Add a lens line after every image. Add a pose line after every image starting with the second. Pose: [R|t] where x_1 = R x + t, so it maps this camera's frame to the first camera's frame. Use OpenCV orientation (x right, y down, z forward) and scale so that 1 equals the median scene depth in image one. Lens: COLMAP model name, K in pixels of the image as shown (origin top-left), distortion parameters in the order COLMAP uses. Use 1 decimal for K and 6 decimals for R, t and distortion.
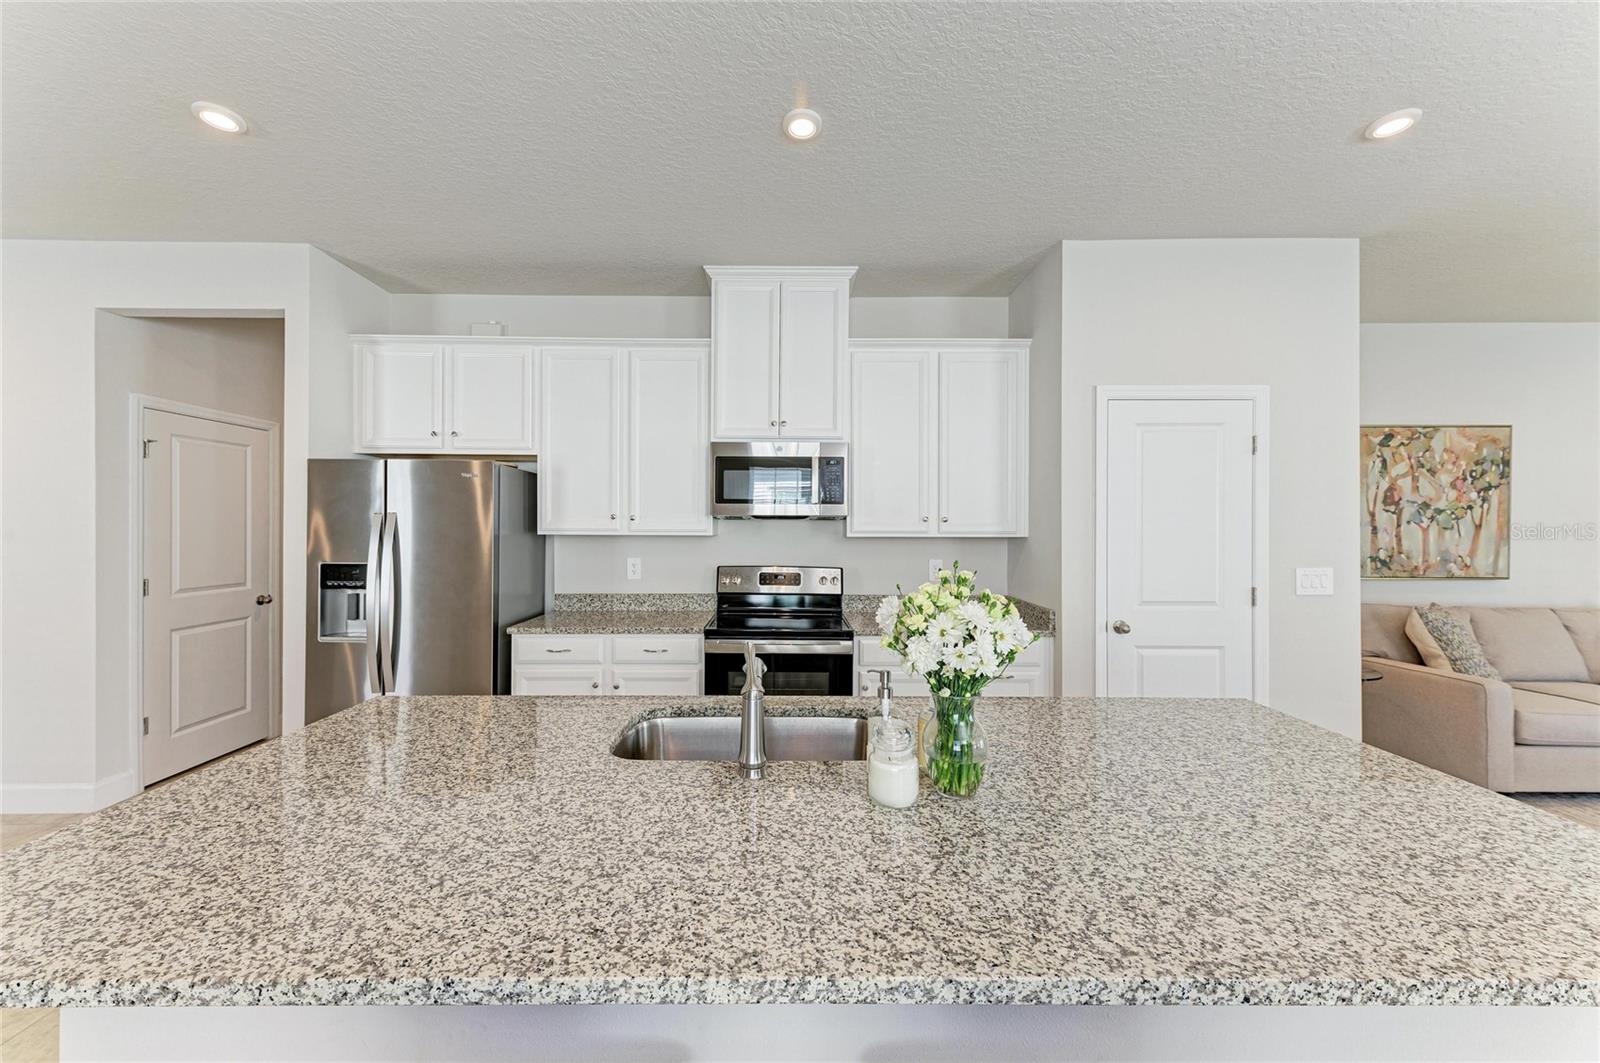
lens RADIAL K [[592.2, 0, 795.0], [0, 592.2, 529.1], [0, 0, 1]] dist [0.018569, -0.005053]
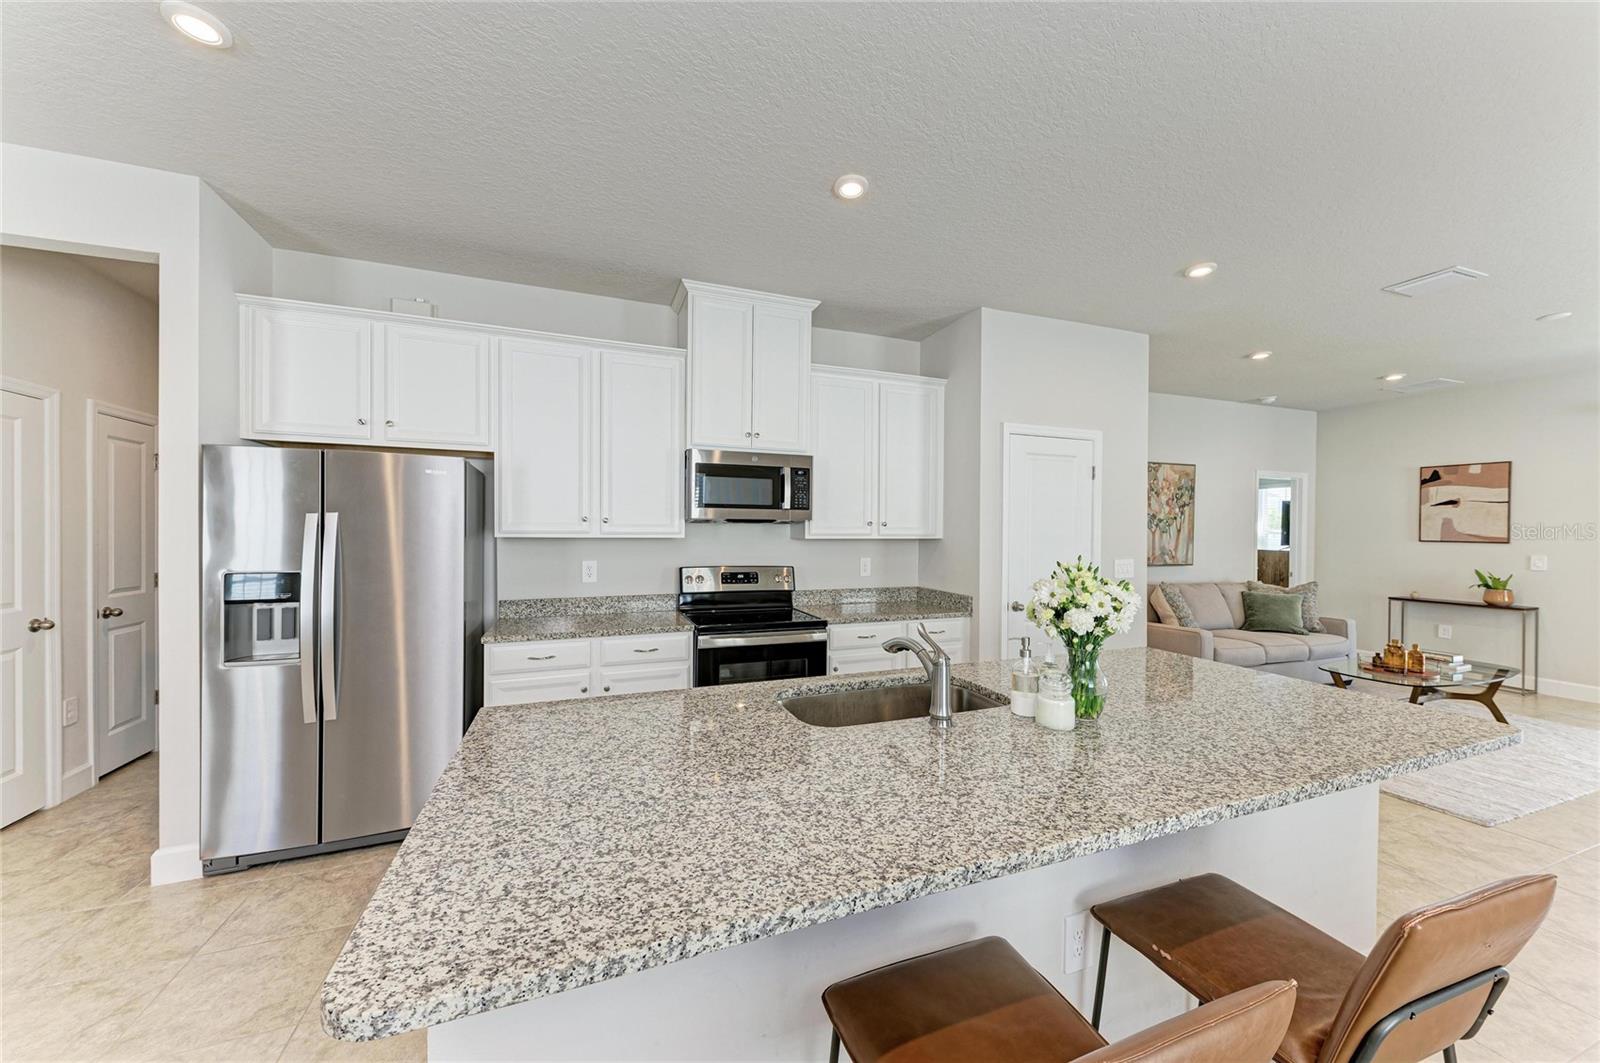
lens RADIAL K [[565.5, 0, 809.7], [0, 565.5, 537.8], [0, 0, 1]] dist [0.017424, -0.005032]
pose [[0.936240, -0.002214, 0.351355, -0.289391], [-0.001700, 0.999940, 0.010832, -0.000658], [-0.351358, -0.010739, 0.936180, -0.014166]]
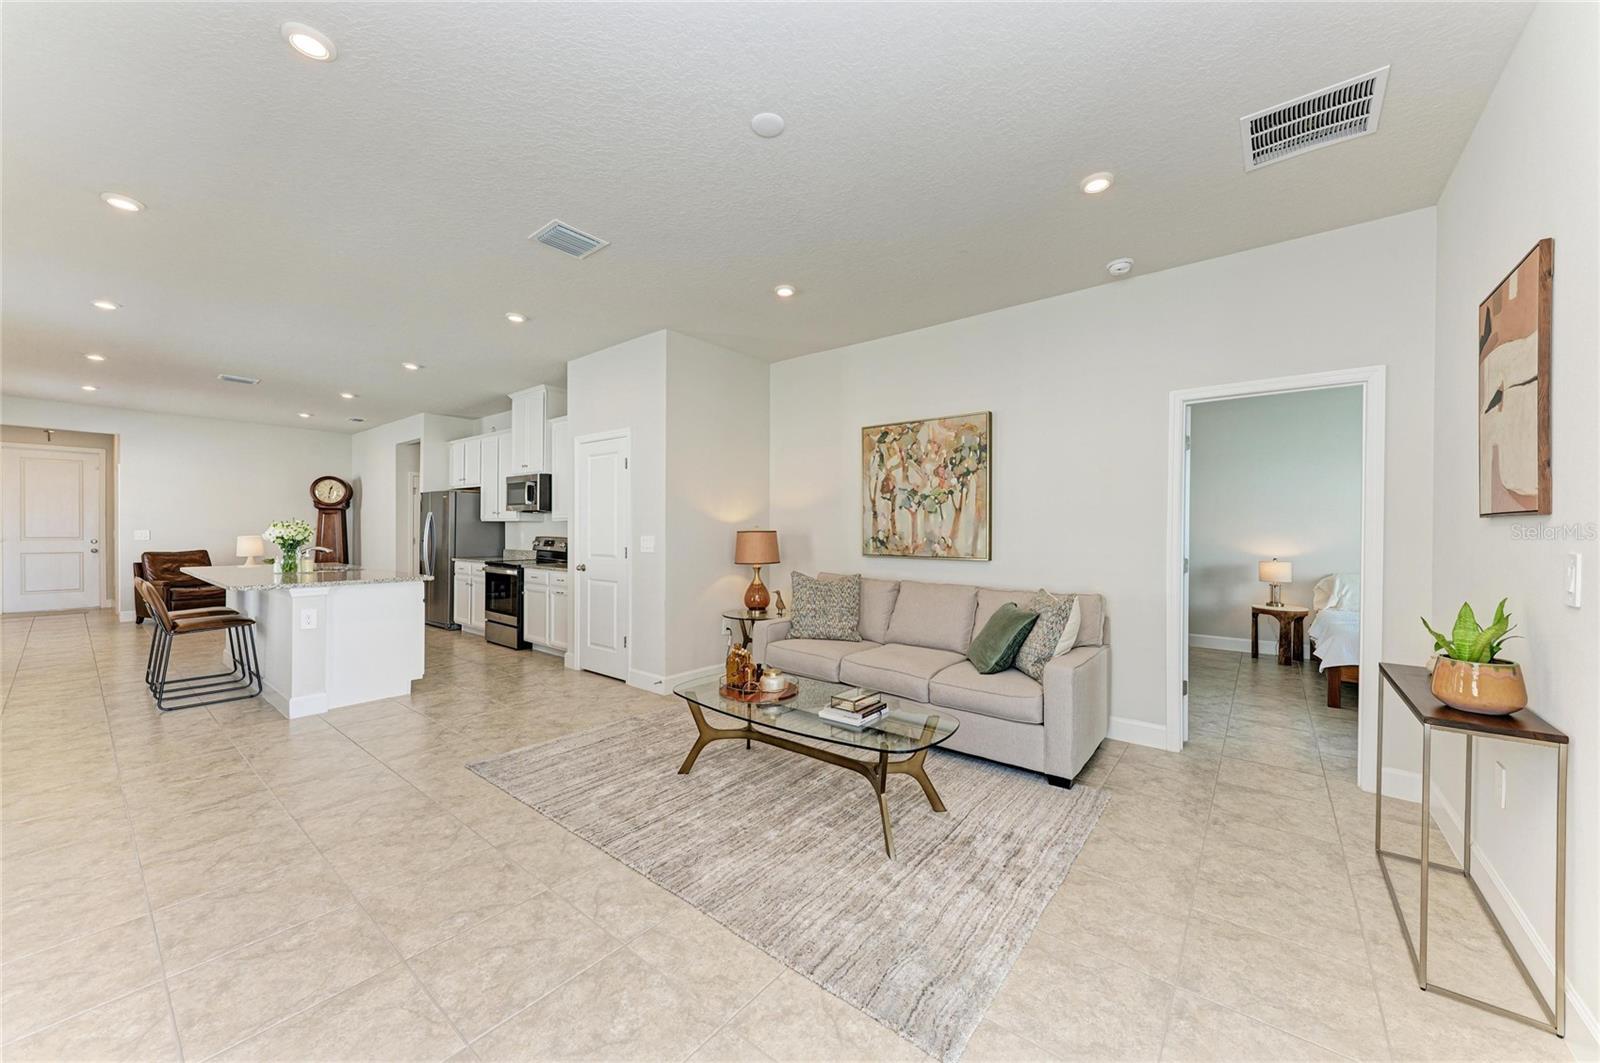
lens RADIAL K [[579.8, 0, 793.9], [0, 579.8, 533.6], [0, 0, 1]] dist [0.018751, -0.006028]
pose [[0.775263, 0.005223, -0.631617, 1.938076], [-0.008286, 0.999964, -0.001901, 0.052056], [0.631584, 0.006707, 0.775278, 0.022313]]
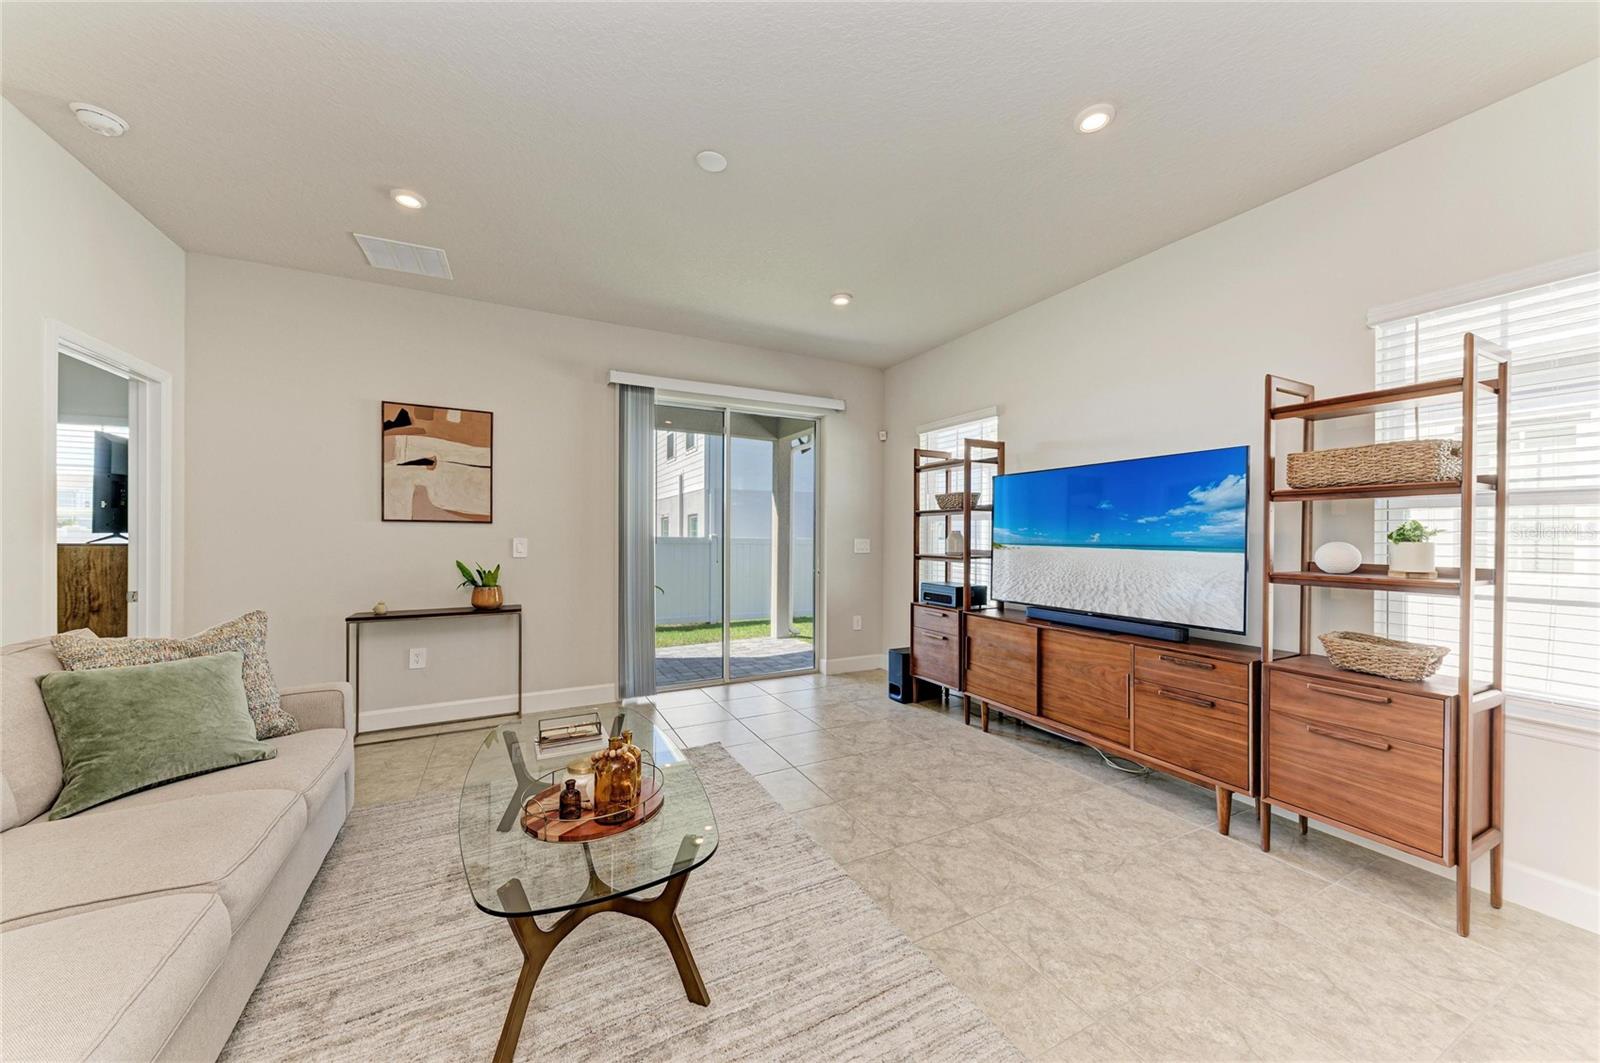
lens RADIAL K [[556.6, 0, 784.9], [0, 556.6, 536.9], [0, 0, 1]] dist [0.015290, -0.004852]
pose [[-0.438591, -0.010392, 0.898627, 0.792093], [-0.002280, 0.999943, 0.010452, 0.044019], [-0.898684, 0.002536, -0.438590, 0.759182]]
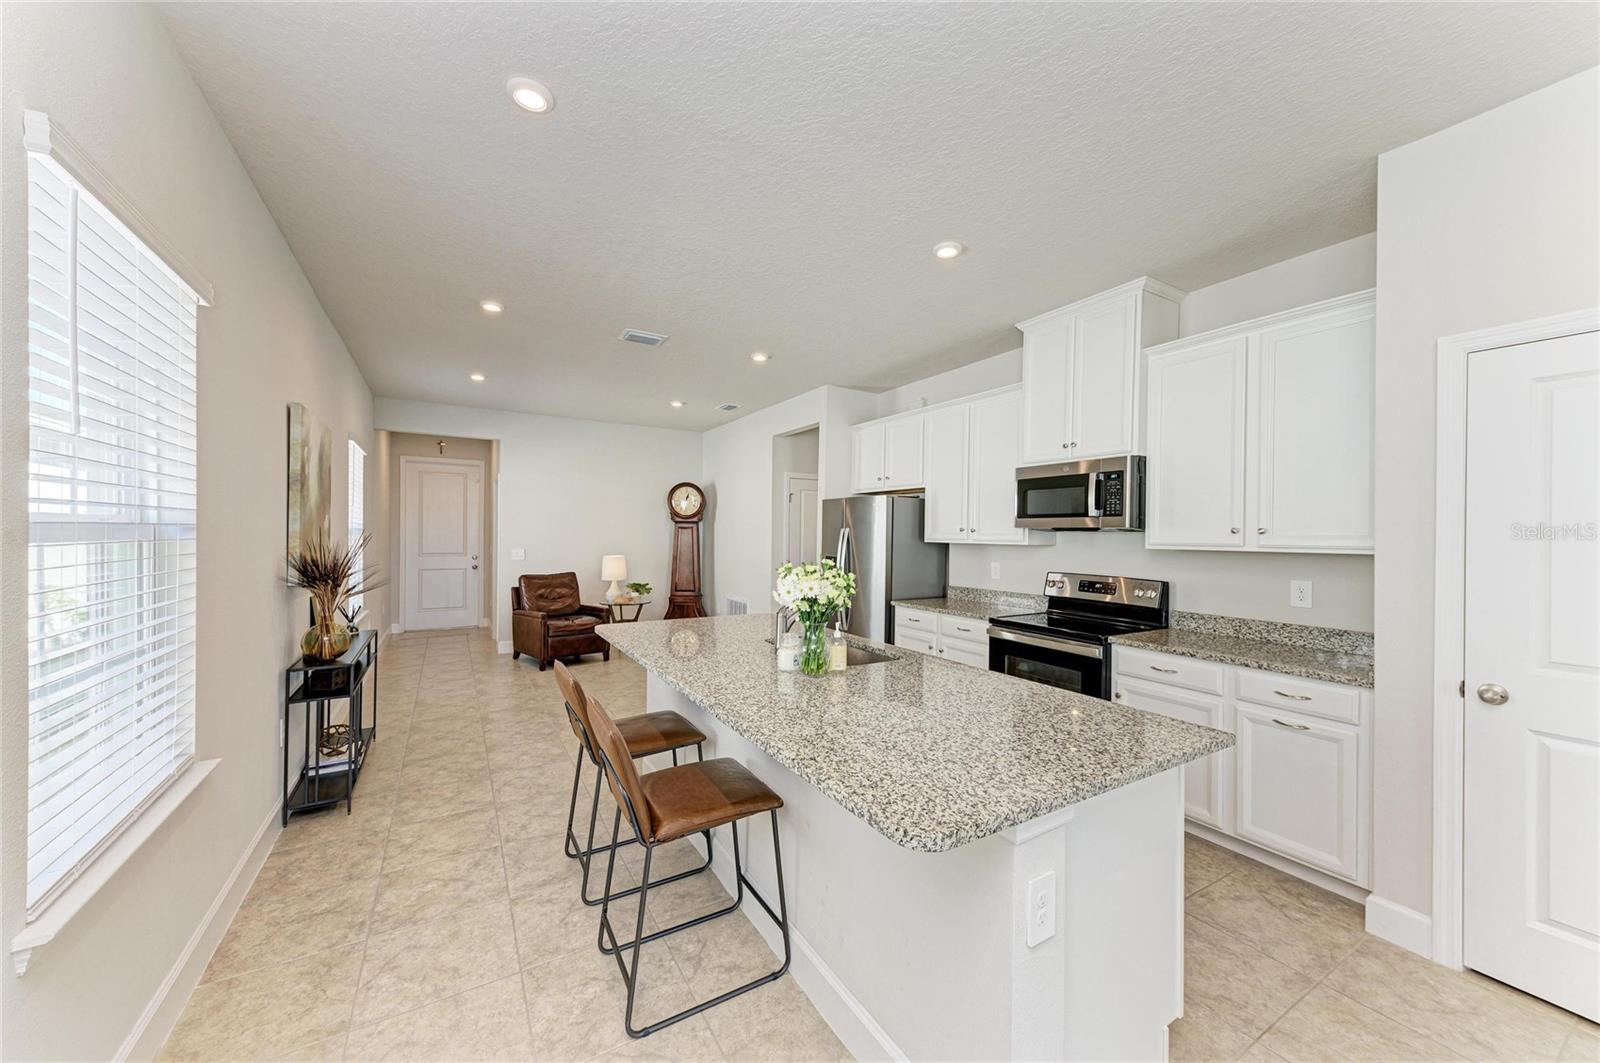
lens RADIAL K [[579.8, 0, 793.9], [0, 579.8, 533.6], [0, 0, 1]] dist [0.018751, -0.006028]
pose [[0.504882, 0.001448, -0.863187, 0.644647], [-0.013749, 0.999885, -0.006364, 0.001958], [0.863079, 0.015081, 0.504844, 0.002993]]
